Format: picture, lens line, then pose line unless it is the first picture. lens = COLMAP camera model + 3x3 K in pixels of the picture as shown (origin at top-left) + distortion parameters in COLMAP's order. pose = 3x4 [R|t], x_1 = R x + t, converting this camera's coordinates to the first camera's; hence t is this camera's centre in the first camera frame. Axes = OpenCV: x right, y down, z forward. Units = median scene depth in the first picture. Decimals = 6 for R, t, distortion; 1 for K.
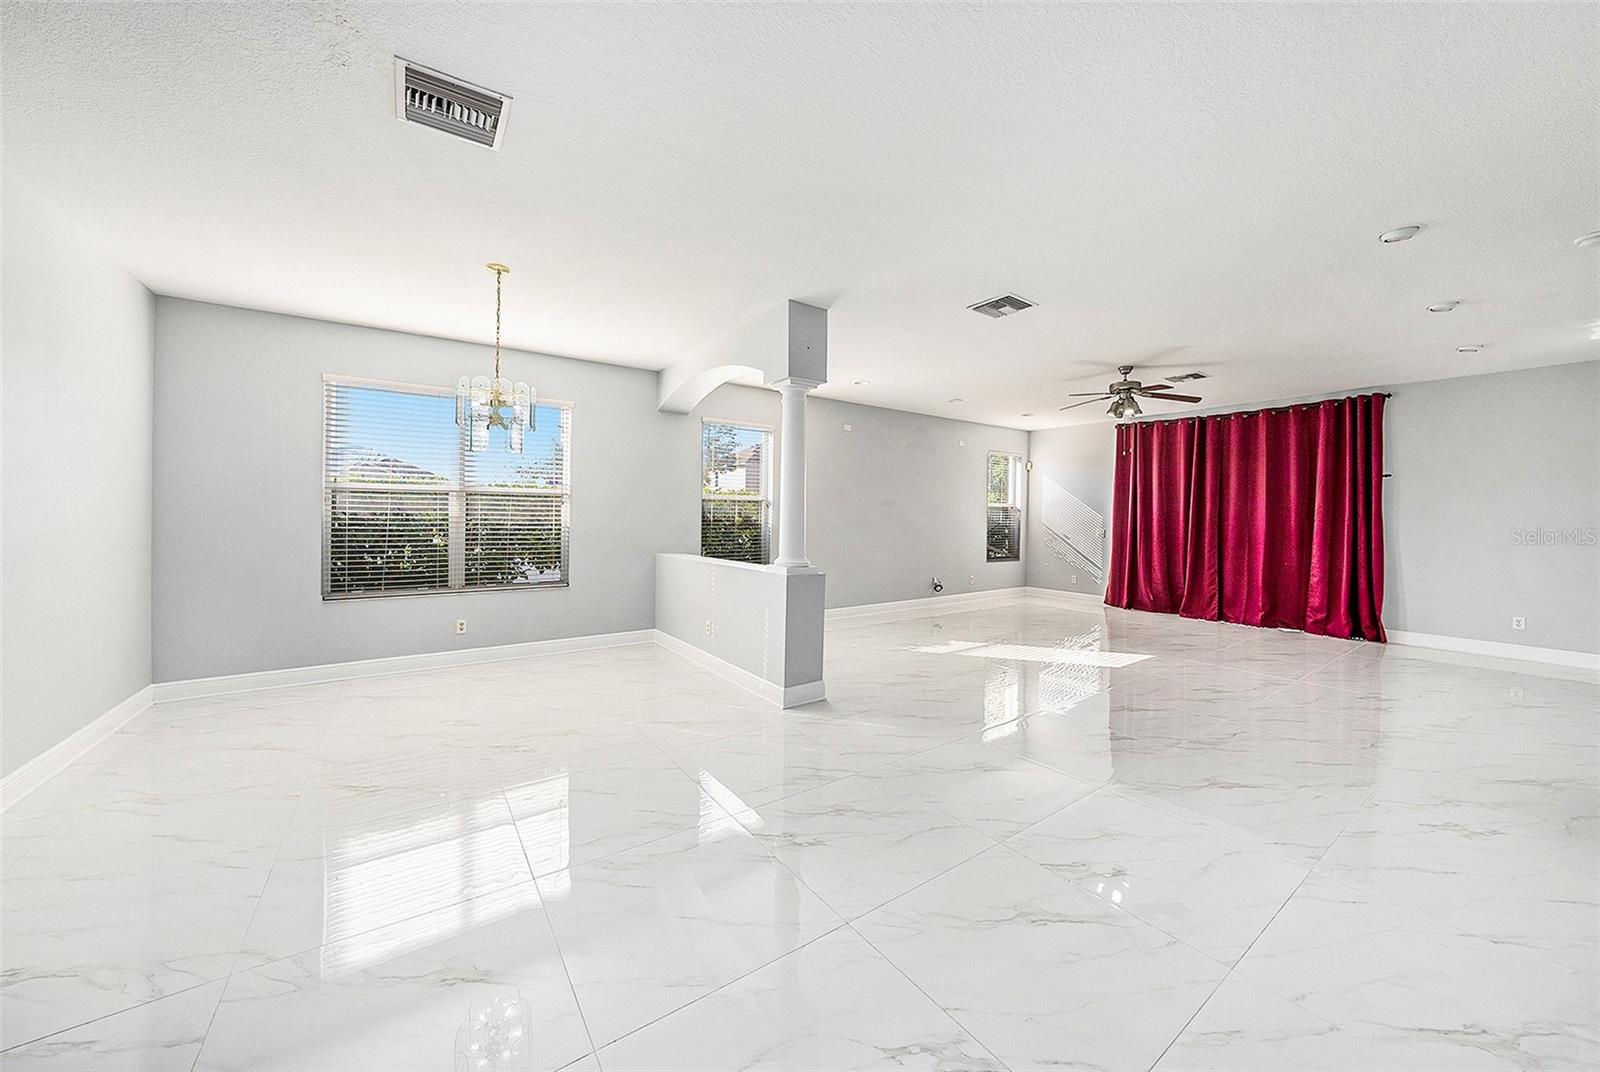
lens RADIAL K [[569.3, 0, 808.5], [0, 569.3, 526.3], [0, 0, 1]] dist [-0.030138, 0.007542]
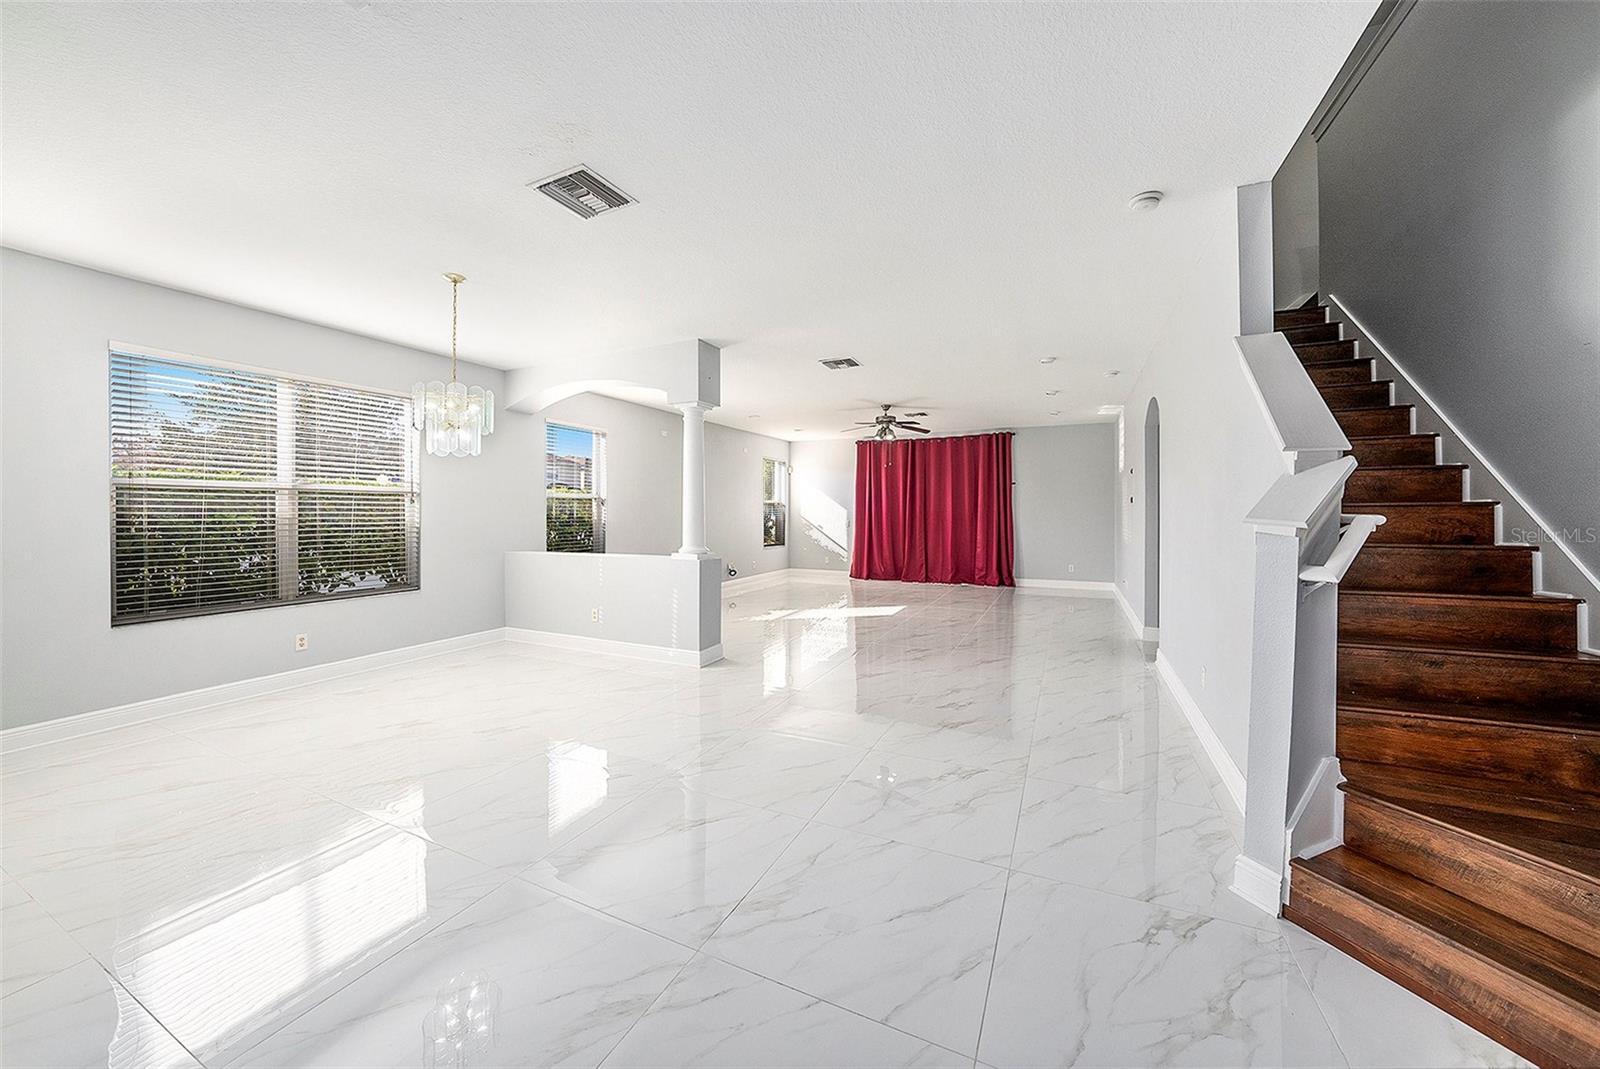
lens RADIAL K [[569.3, 0, 808.5], [0, 569.3, 524.8], [0, 0, 1]] dist [-0.030138, 0.007542]
pose [[0.866555, -0.021396, 0.498622, -0.314683], [0.018282, 0.999771, 0.011127, -0.001165], [-0.498746, -0.000527, 0.866748, -0.137800]]
